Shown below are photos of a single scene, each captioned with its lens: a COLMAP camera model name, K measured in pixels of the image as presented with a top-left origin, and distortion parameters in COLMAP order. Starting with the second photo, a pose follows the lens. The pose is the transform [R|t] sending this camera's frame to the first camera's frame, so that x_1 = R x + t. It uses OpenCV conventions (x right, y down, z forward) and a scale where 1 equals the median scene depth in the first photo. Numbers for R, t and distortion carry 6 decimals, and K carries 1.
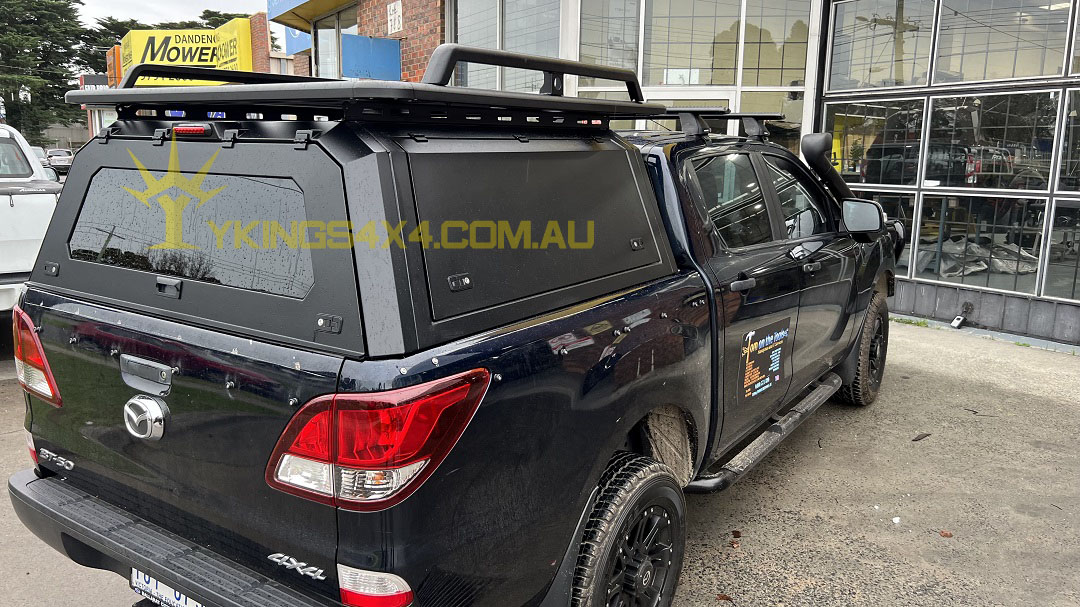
lens RADIAL K [[819.2, 0, 548.2], [0, 819.2, 307.3], [0, 0, 1]] dist [0.049626, -0.055196]
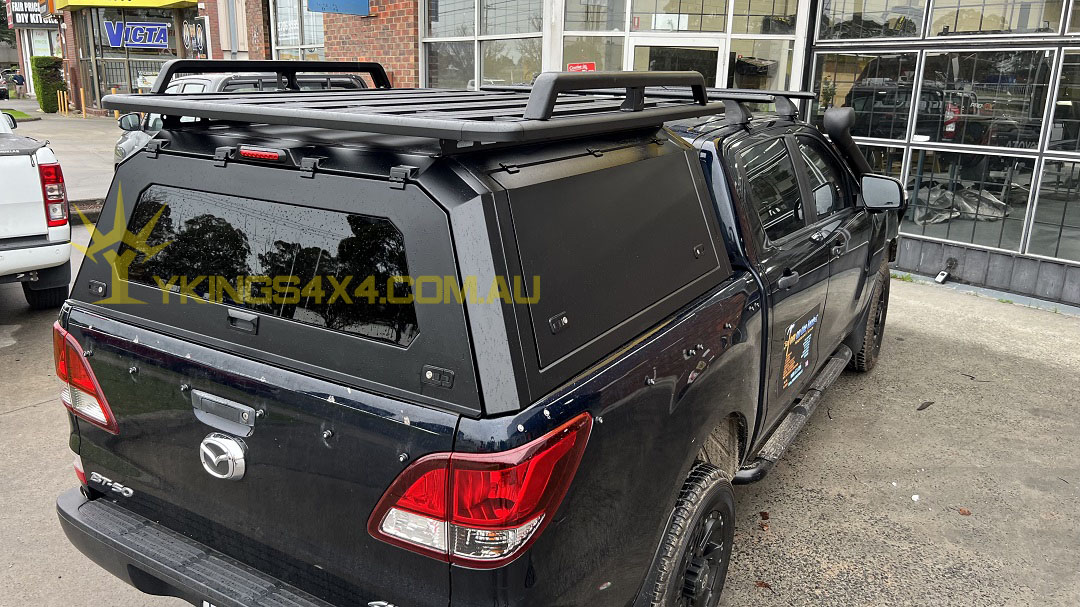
lens RADIAL K [[819.2, 0, 547.1], [0, 819.2, 306.8], [0, 0, 1]] dist [0.049626, -0.055196]
pose [[0.998427, -0.006759, 0.055661, -0.113831], [0.001851, 0.996140, 0.087754, -0.086865], [-0.056040, -0.087513, 0.994586, 0.025311]]
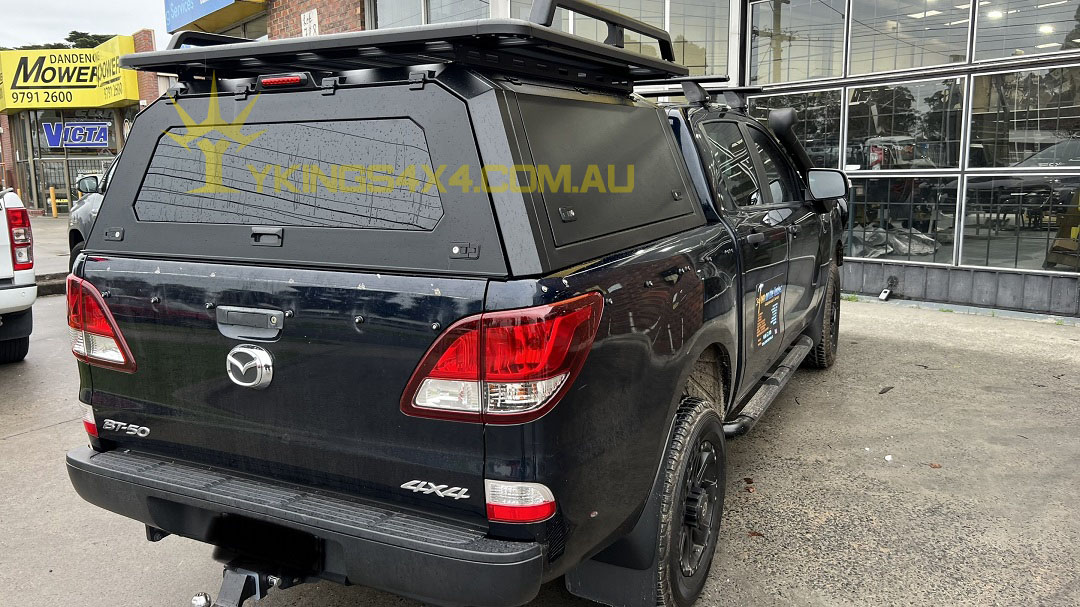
lens RADIAL K [[819.2, 0, 541.8], [0, 819.2, 301.6], [0, 0, 1]] dist [0.049626, -0.055196]
pose [[0.991700, -0.049973, 0.118461, -0.175442], [0.053174, 0.998296, -0.024015, 0.068462], [-0.117059, 0.030115, 0.992668, -0.025993]]
